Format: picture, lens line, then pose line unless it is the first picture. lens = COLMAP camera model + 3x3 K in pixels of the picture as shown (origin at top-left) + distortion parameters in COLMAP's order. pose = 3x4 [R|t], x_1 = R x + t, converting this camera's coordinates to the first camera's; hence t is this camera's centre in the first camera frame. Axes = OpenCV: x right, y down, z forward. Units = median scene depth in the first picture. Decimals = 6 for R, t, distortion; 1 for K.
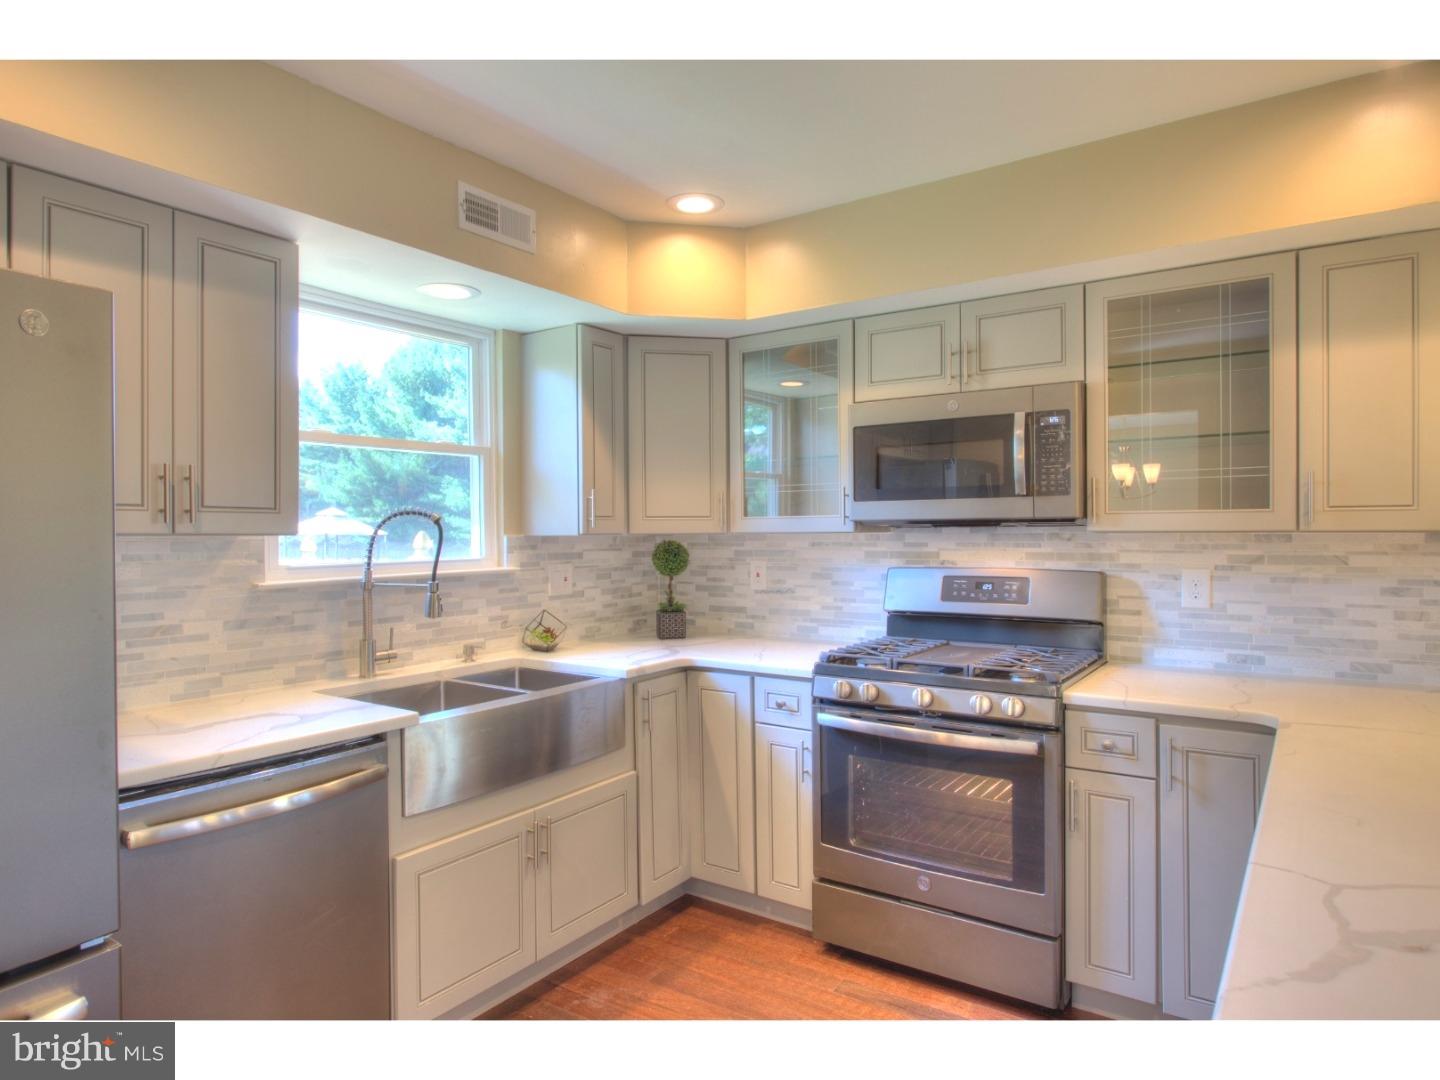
lens RADIAL K [[863.0, 0, 714.9], [0, 863.0, 536.9], [0, 0, 1]] dist [-0.009557, 0.000754]
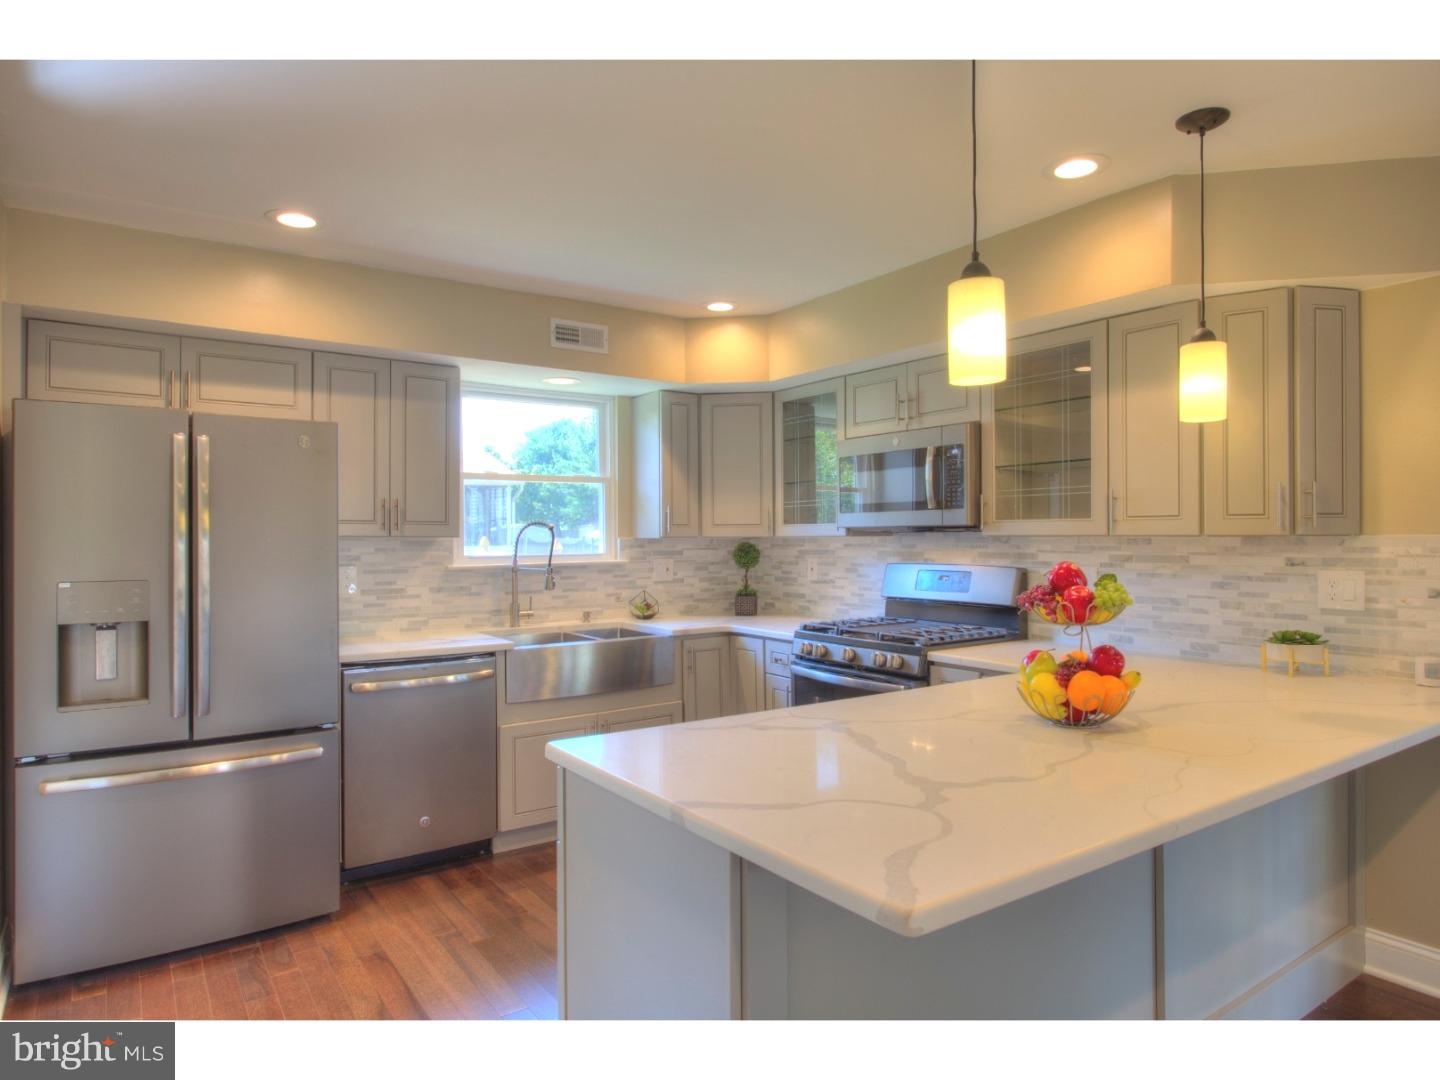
lens RADIAL K [[863.0, 0, 712.5], [0, 863.0, 542.0], [0, 0, 1]] dist [-0.009557, 0.000754]
pose [[0.936876, 0.003717, -0.349641, 0.466671], [-0.003283, 0.999993, 0.001835, 0.002026], [0.349645, -0.000571, 0.936882, -0.344549]]
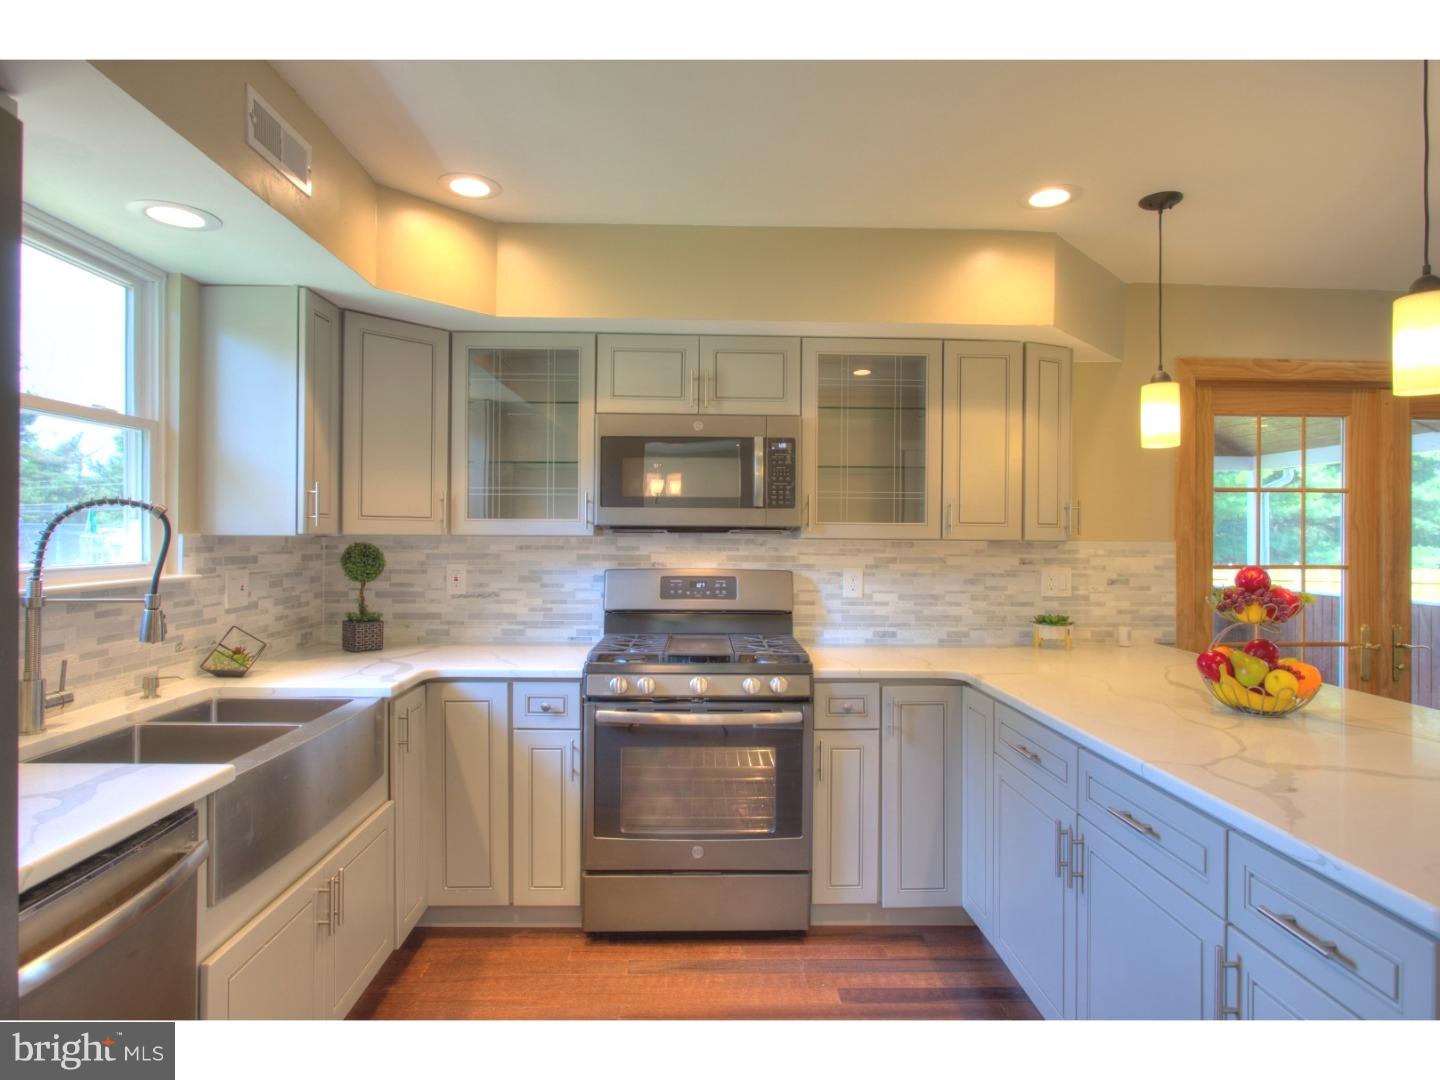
lens RADIAL K [[805.0, 0, 717.7], [0, 805.0, 535.5], [0, 0, 1]] dist [-0.014346, 0.005161]
pose [[0.803082, 0.014013, 0.595703, -0.323200], [-0.008913, 0.999894, -0.011506, 0.004122], [-0.595801, 0.003931, 0.803122, 0.133104]]
